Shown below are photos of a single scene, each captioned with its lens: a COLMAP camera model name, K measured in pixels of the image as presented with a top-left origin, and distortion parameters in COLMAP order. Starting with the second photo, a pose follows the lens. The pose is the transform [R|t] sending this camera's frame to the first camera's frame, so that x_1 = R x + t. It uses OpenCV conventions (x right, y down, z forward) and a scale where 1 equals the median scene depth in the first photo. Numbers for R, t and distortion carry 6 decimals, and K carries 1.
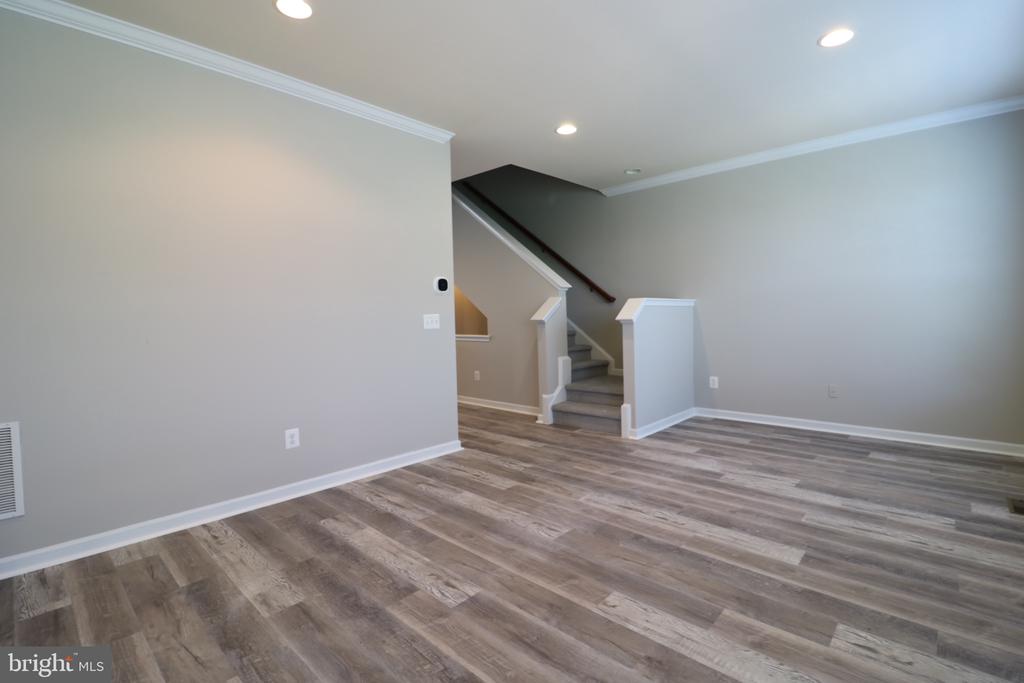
lens RADIAL K [[474.7, 0, 513.6], [0, 474.7, 337.0], [0, 0, 1]] dist [-0.003670, -0.002341]
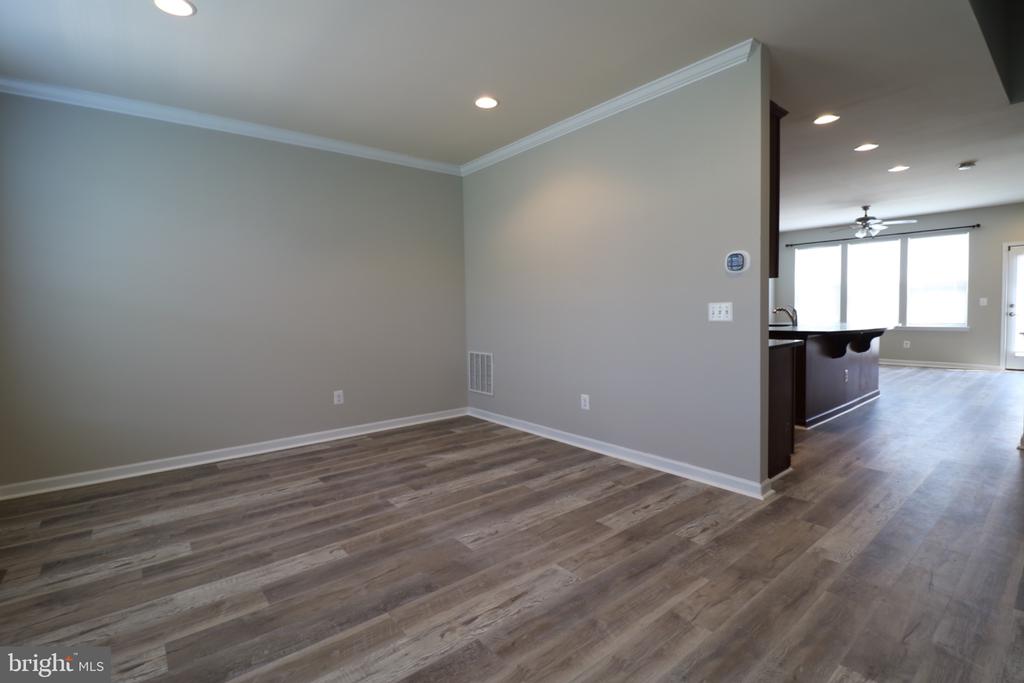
lens RADIAL K [[474.7, 0, 514.3], [0, 474.7, 341.0], [0, 0, 1]] dist [-0.003670, -0.002341]
pose [[-0.128013, 0.091956, -0.987500, 0.945355], [-0.023510, 0.995131, 0.095714, -0.076690], [0.991494, 0.035469, -0.125228, 1.152826]]
